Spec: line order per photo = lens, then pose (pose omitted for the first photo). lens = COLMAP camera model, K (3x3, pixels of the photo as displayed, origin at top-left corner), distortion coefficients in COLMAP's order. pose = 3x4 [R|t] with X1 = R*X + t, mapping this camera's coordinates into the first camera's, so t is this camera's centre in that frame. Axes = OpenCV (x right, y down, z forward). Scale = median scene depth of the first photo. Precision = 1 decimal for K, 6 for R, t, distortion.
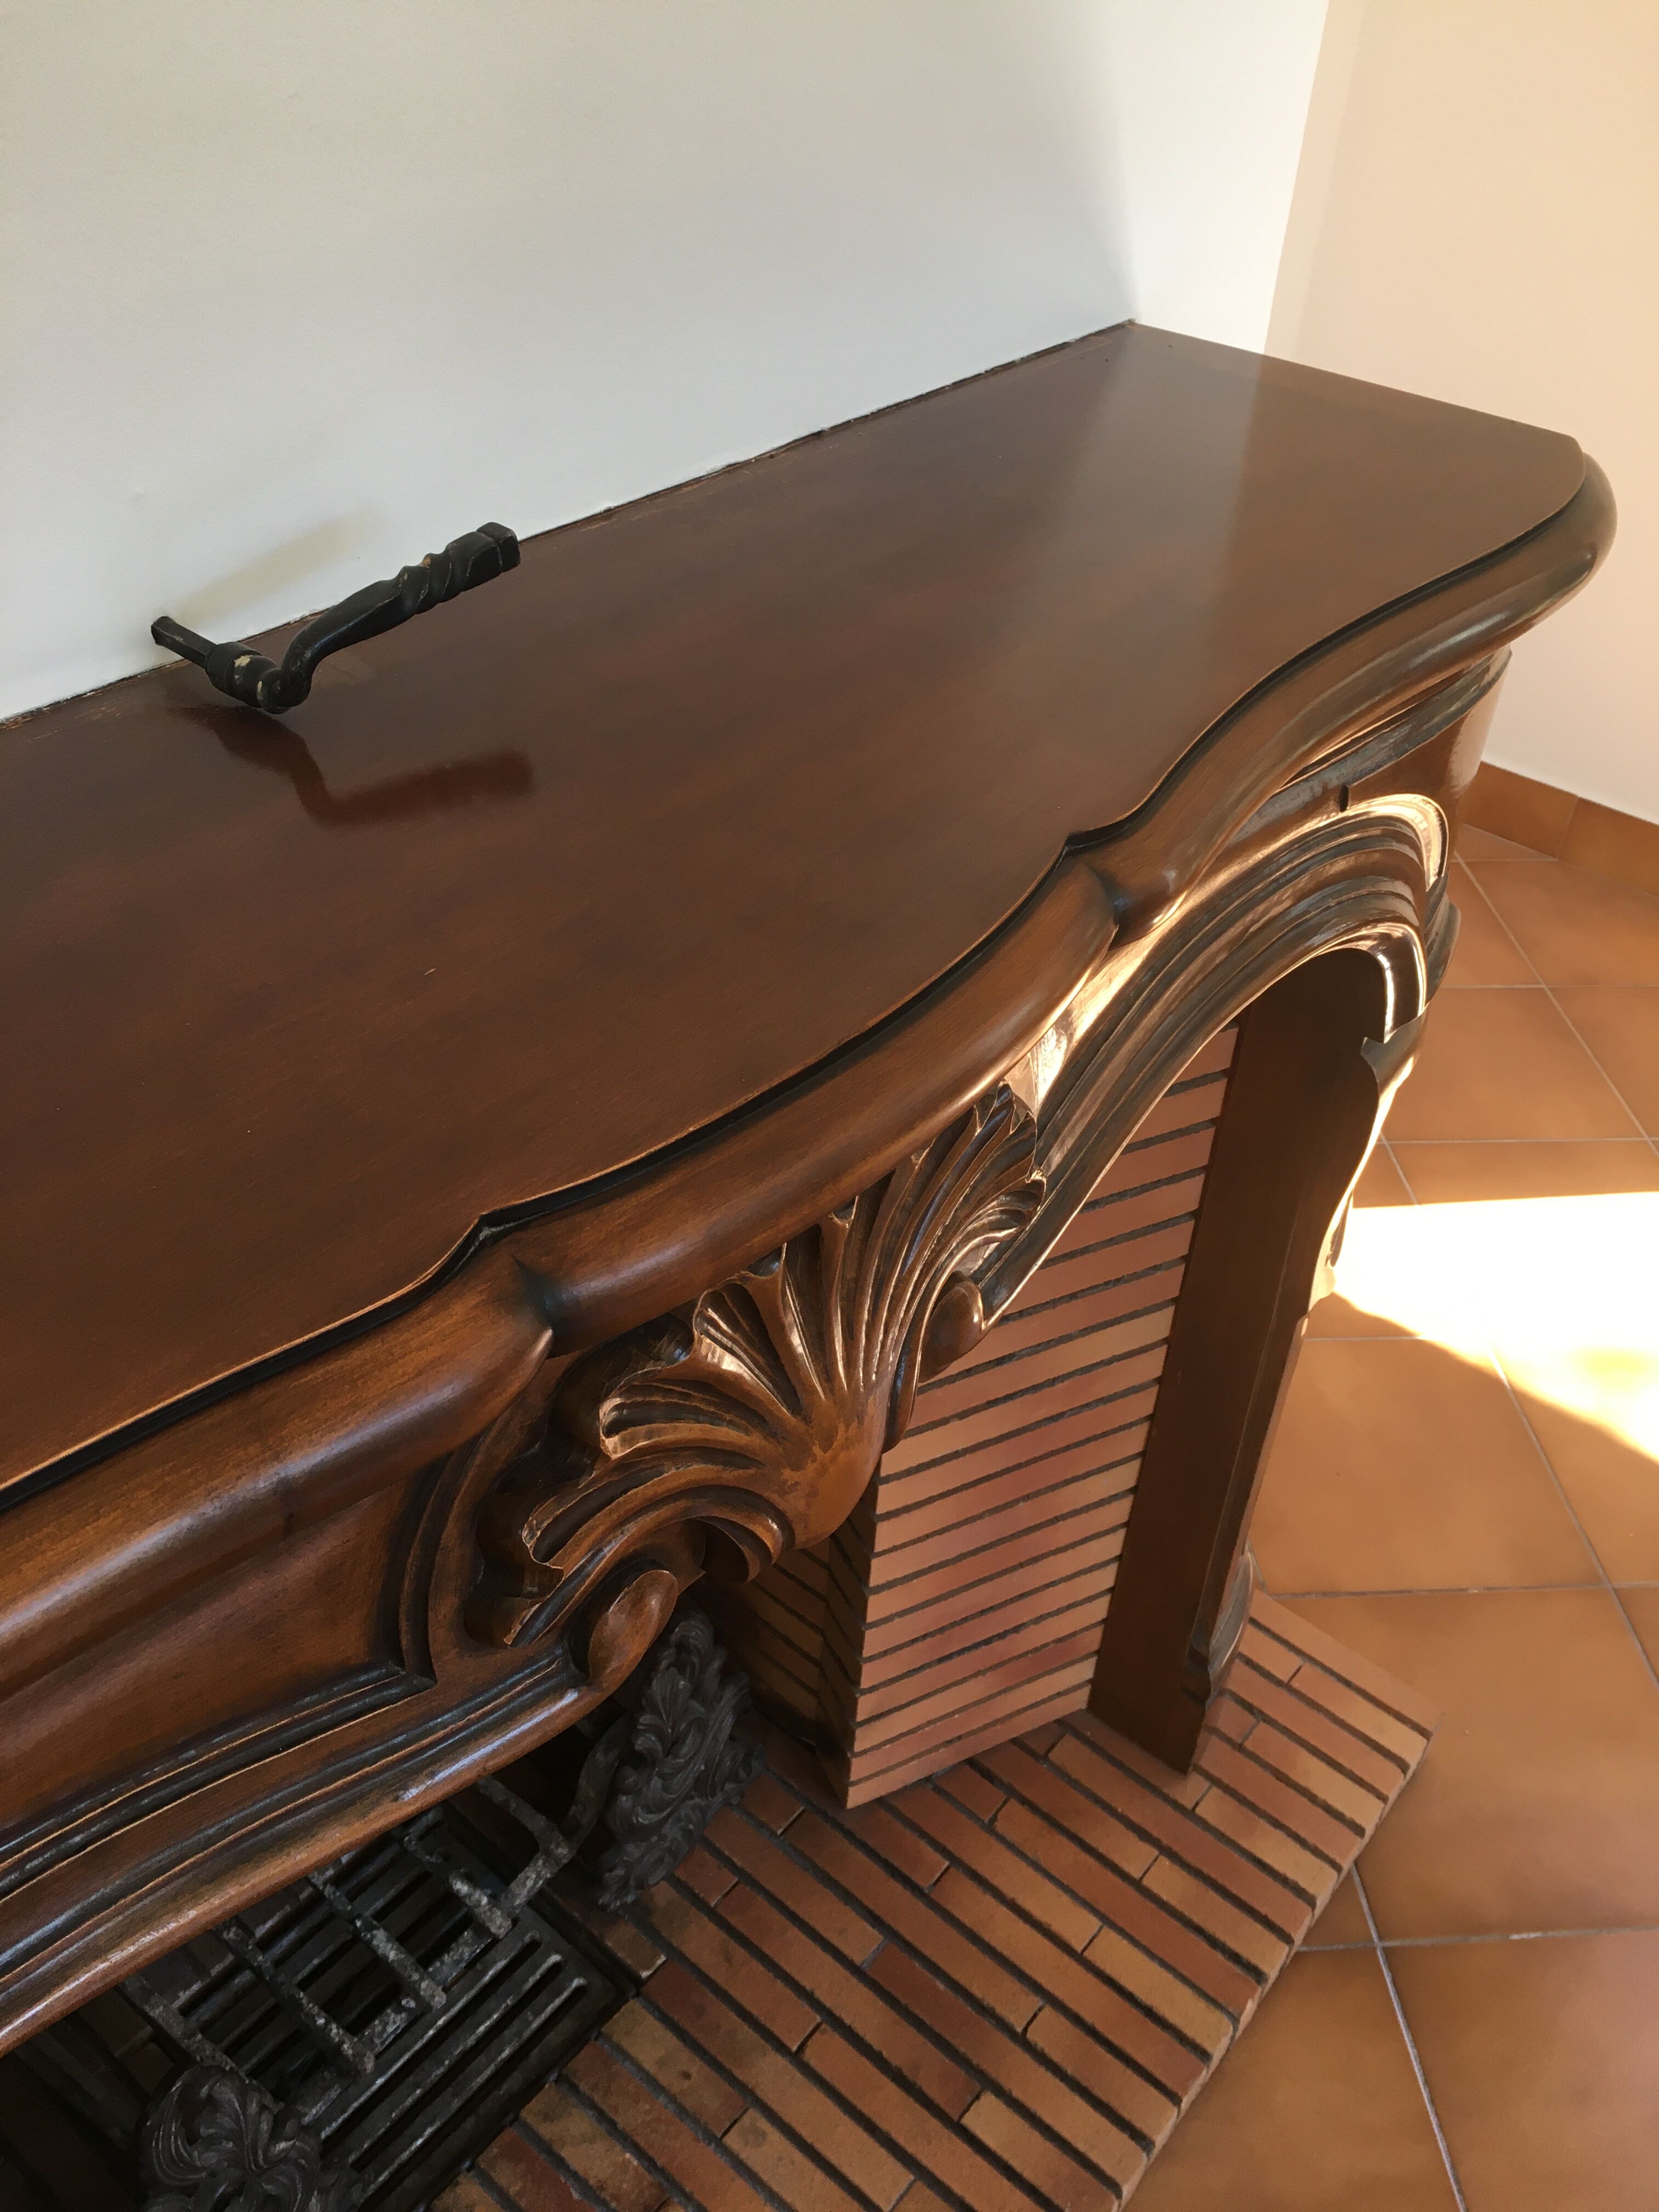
lens RADIAL K [[1895.6, 0, 818.8], [0, 1895.6, 1101.7], [0, 0, 1]] dist [0.062030, -0.094938]
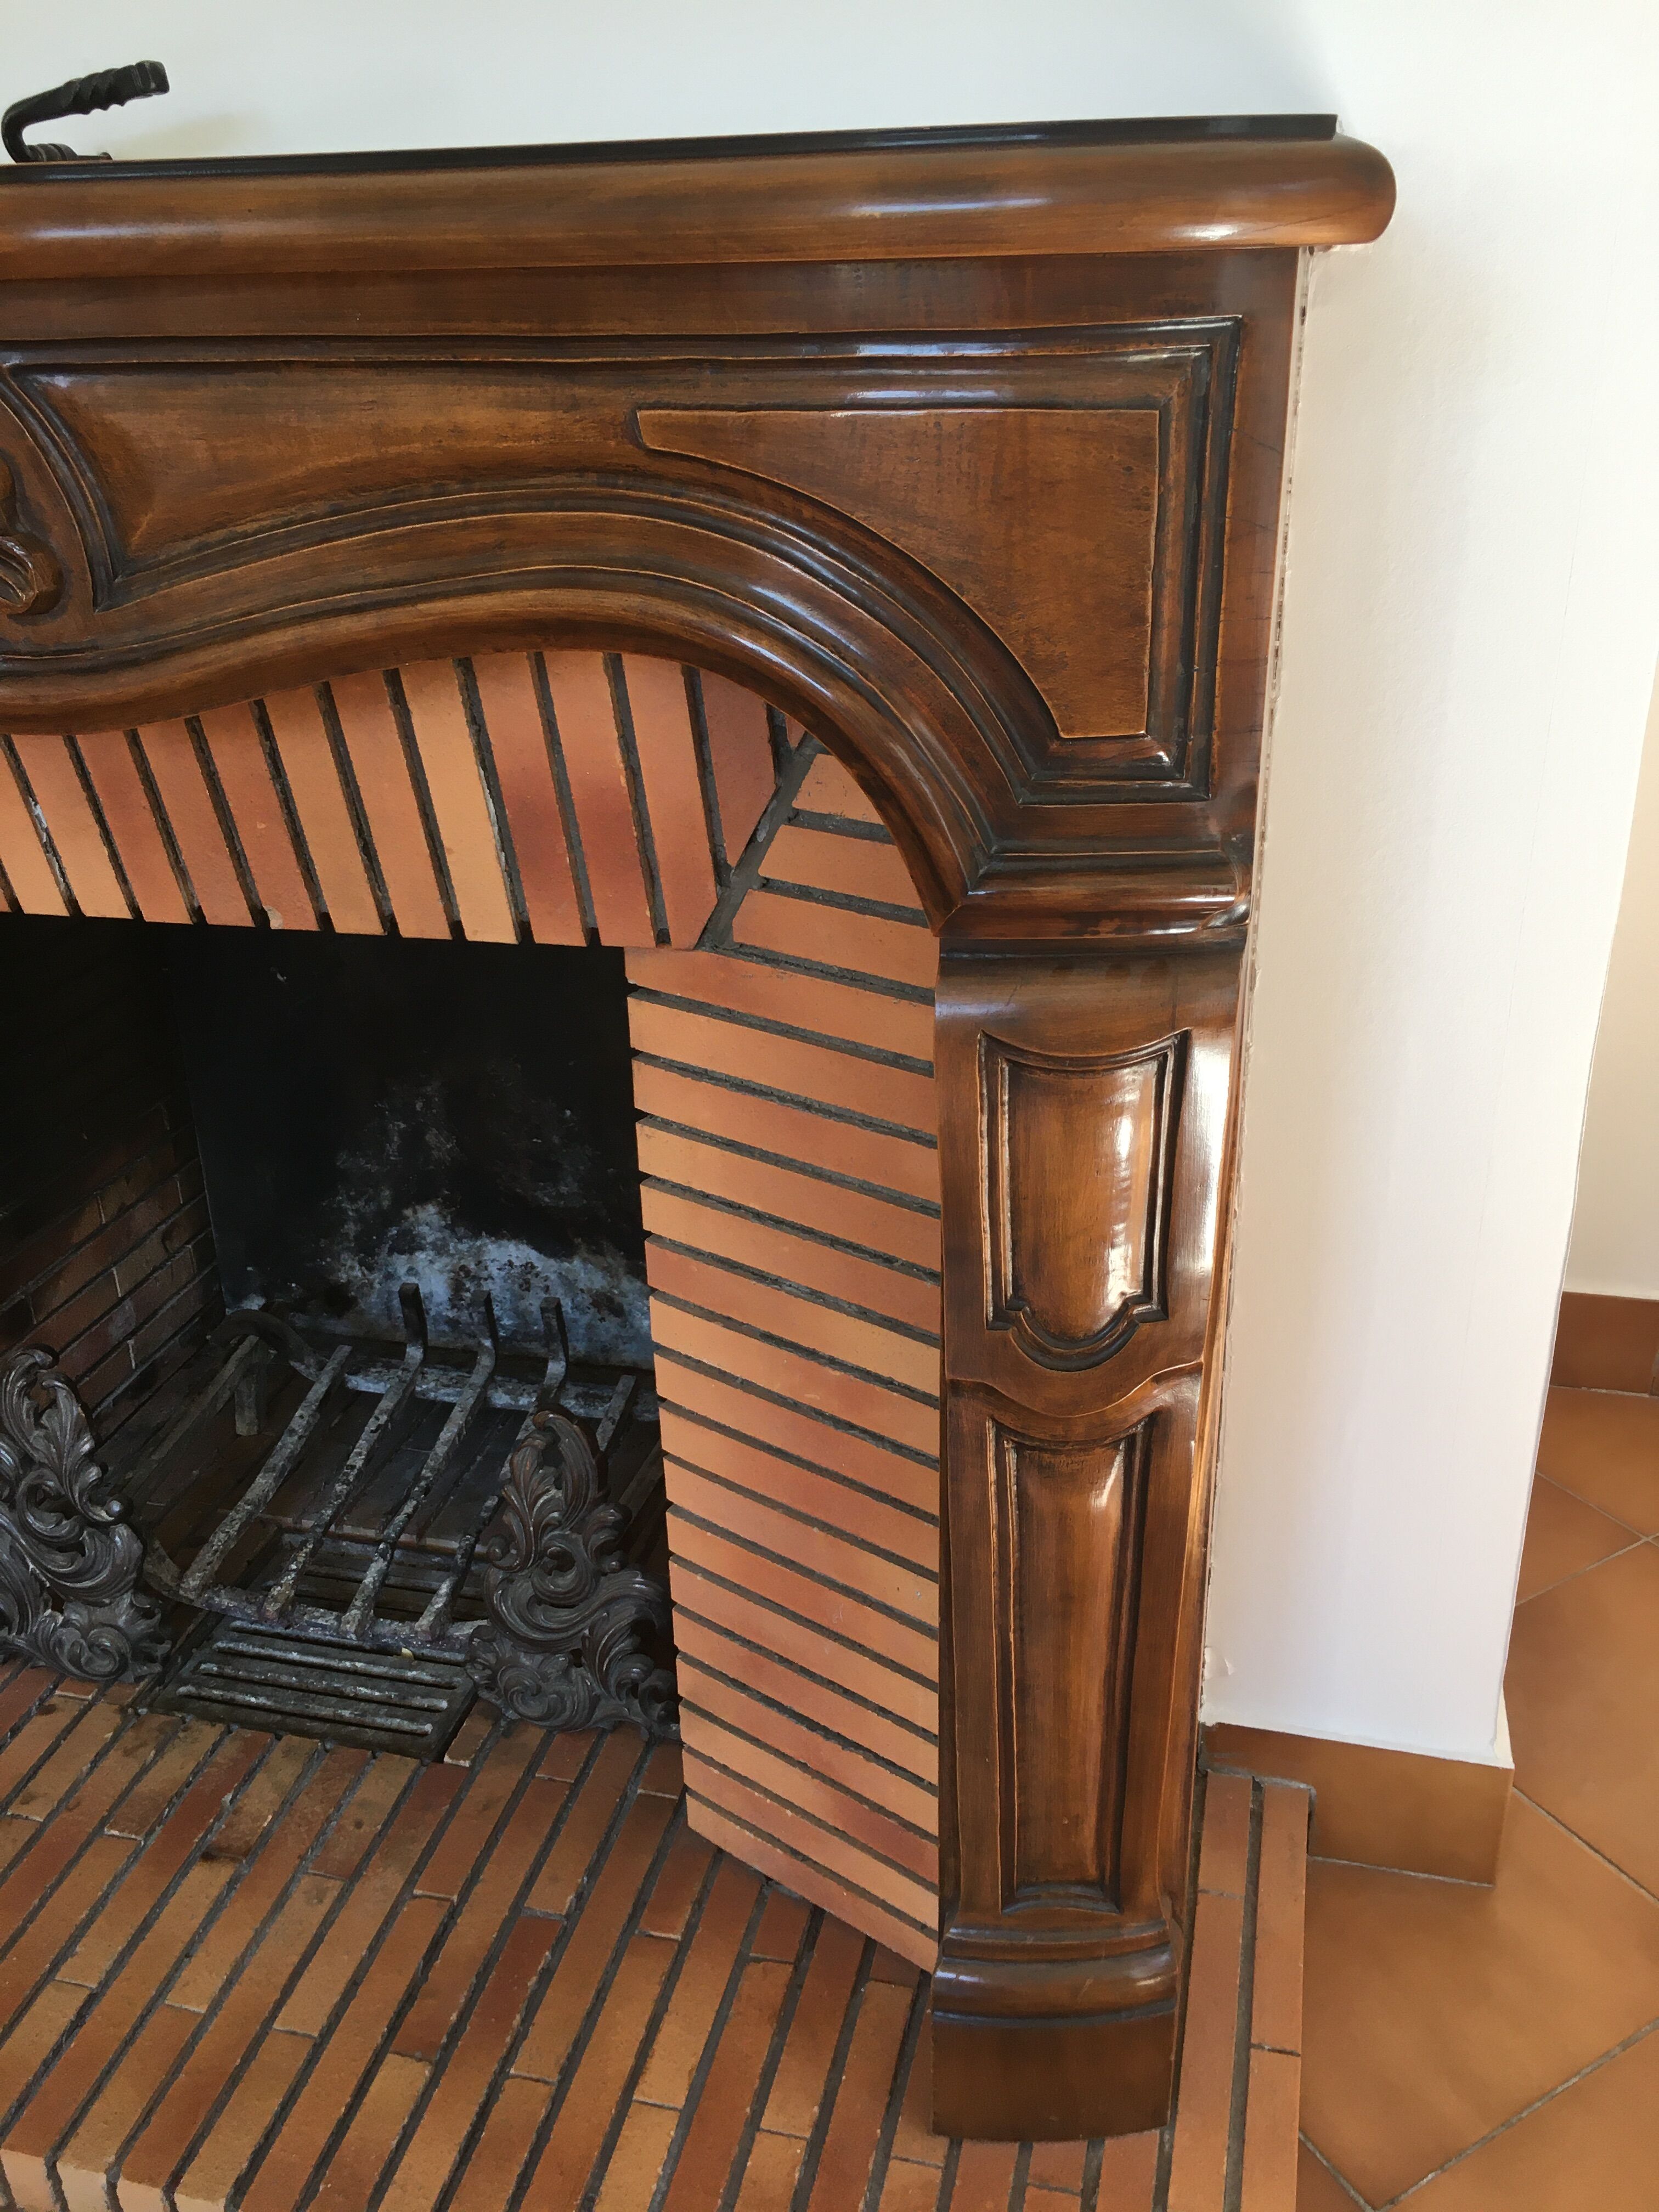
lens RADIAL K [[1895.6, 0, 836.2], [0, 1895.6, 1109.8], [0, 0, 1]] dist [0.062030, -0.094938]
pose [[0.434004, 0.320983, -0.841790, 0.731771], [-0.518768, 0.852960, 0.057780, 0.002901], [0.736560, 0.411617, 0.536704, 0.475877]]
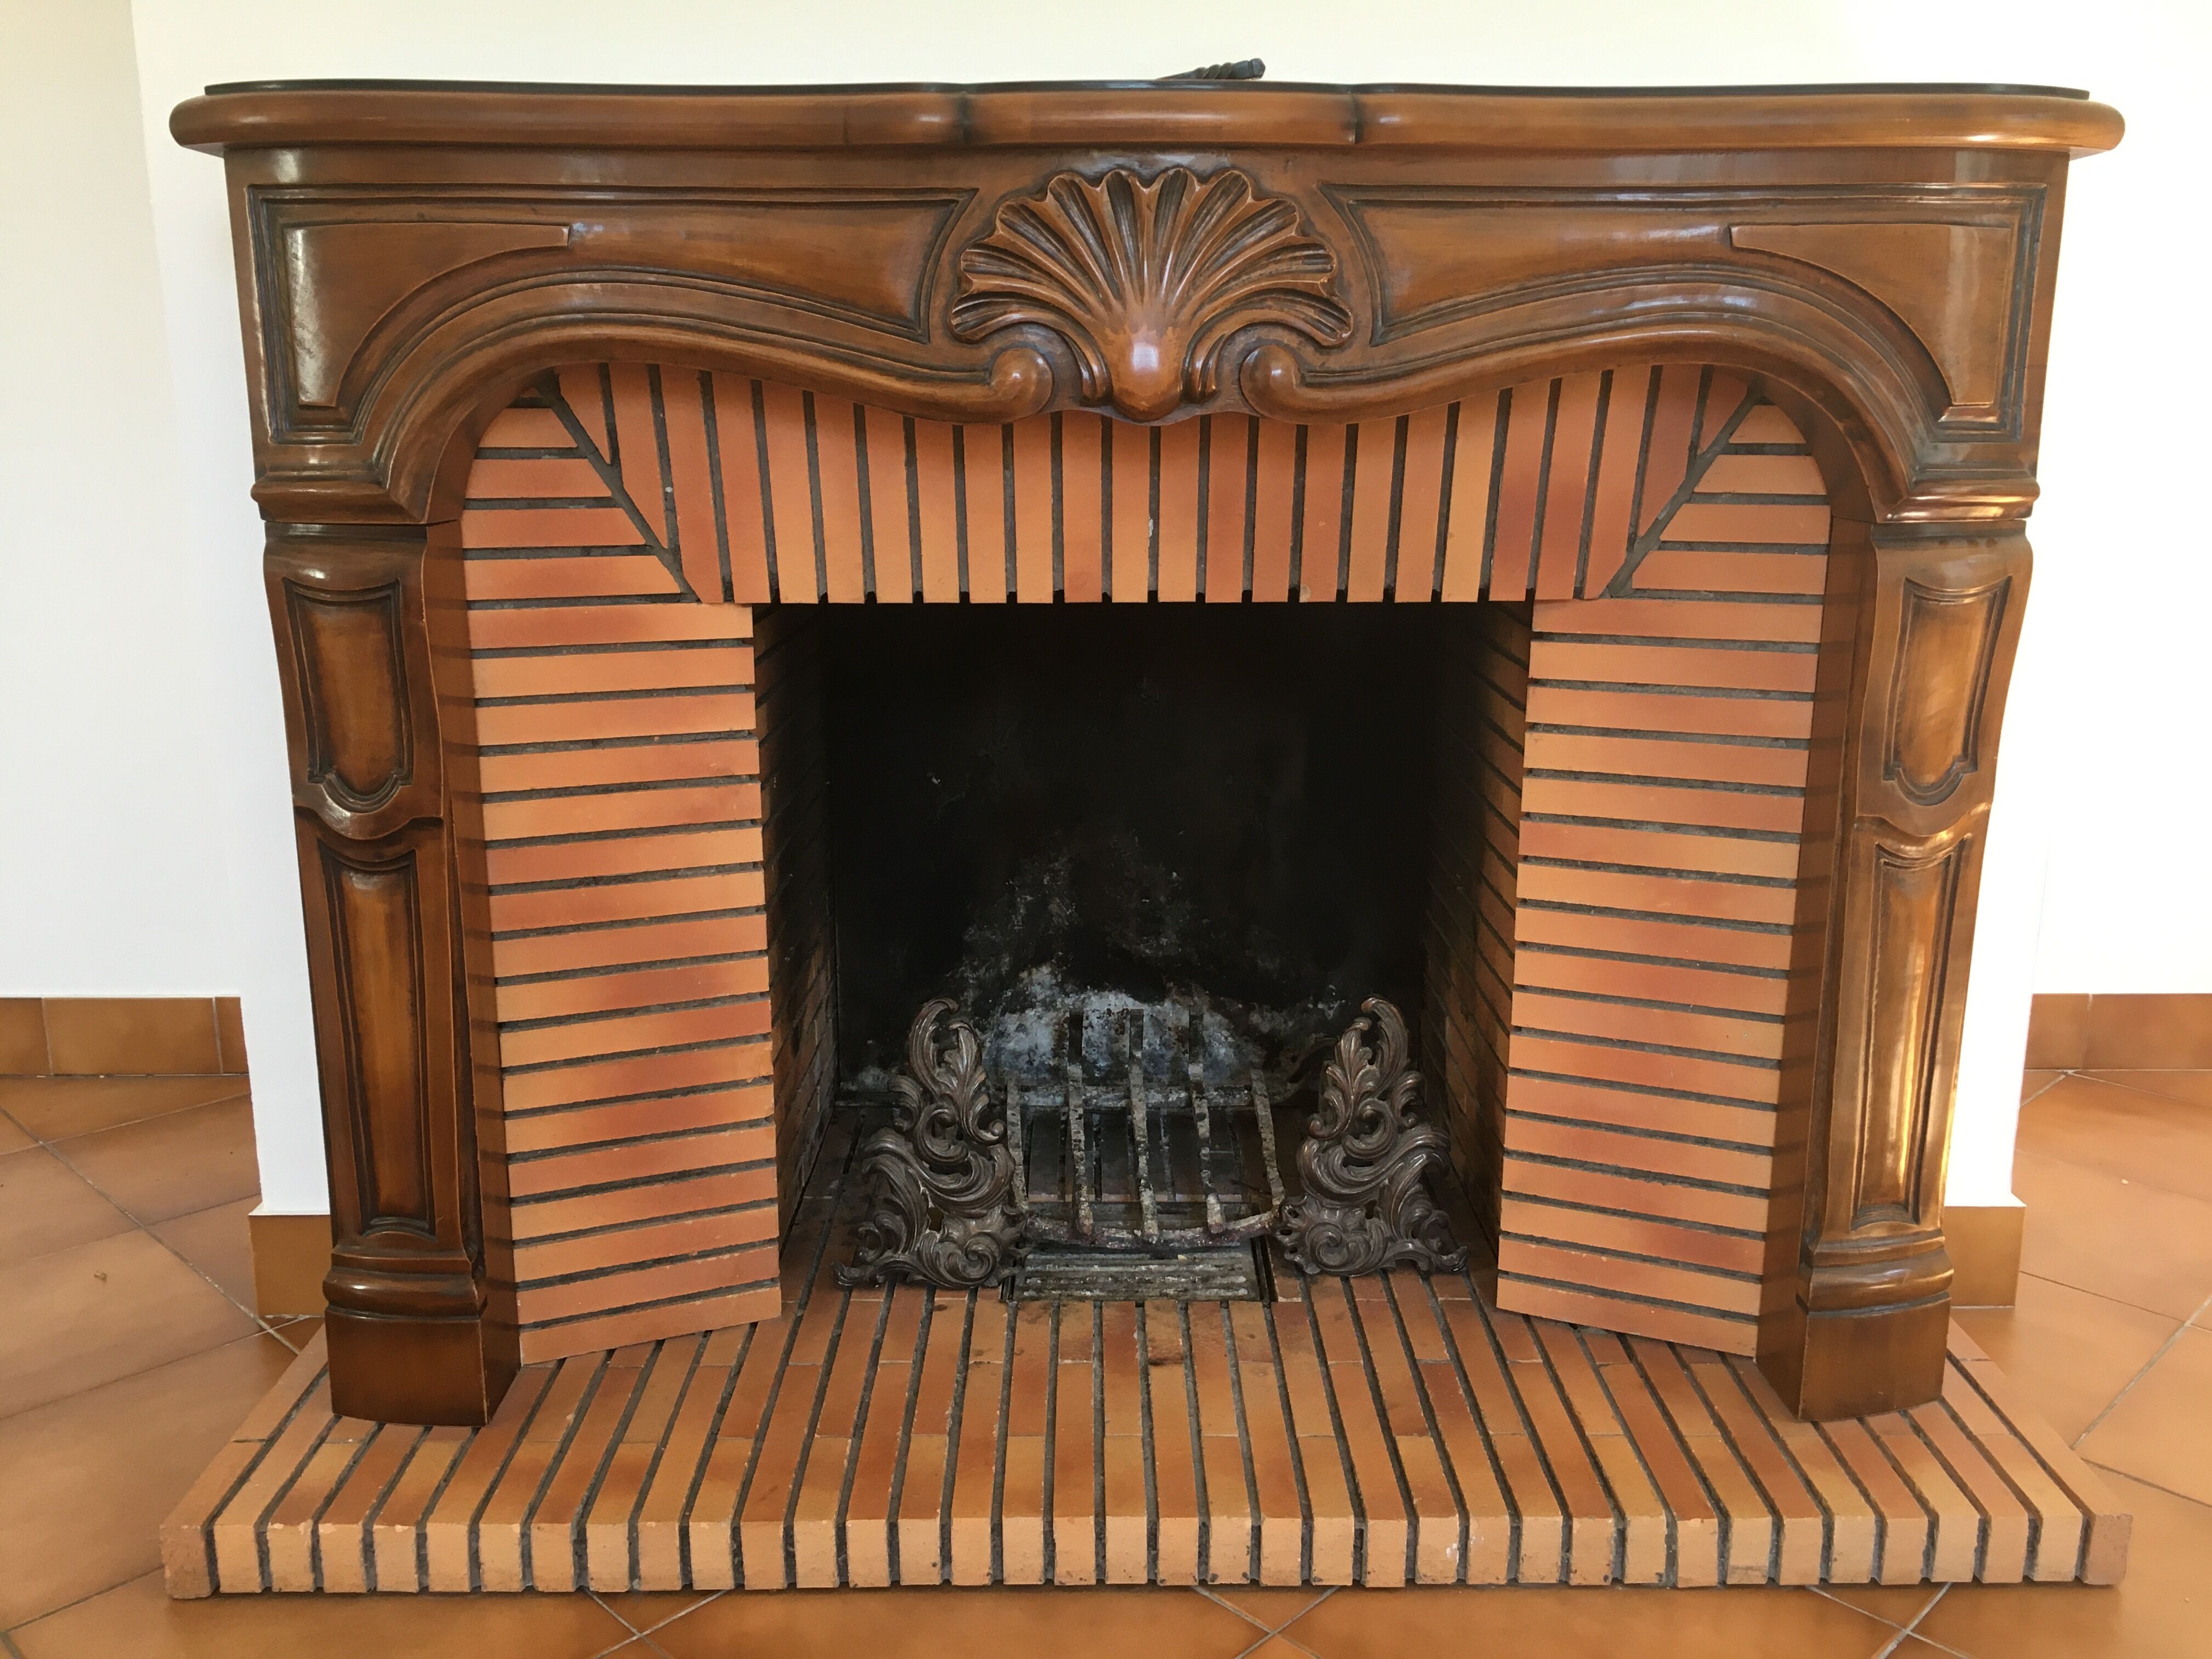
lens RADIAL K [[1895.6, 0, 1098.6], [0, 1895.6, 838.2], [0, 0, 1]] dist [0.062030, -0.094938]
pose [[0.644556, 0.125232, -0.754231, 0.756845], [-0.446109, 0.862757, -0.237986, 0.548980], [0.620915, 0.489864, 0.611962, -0.009510]]
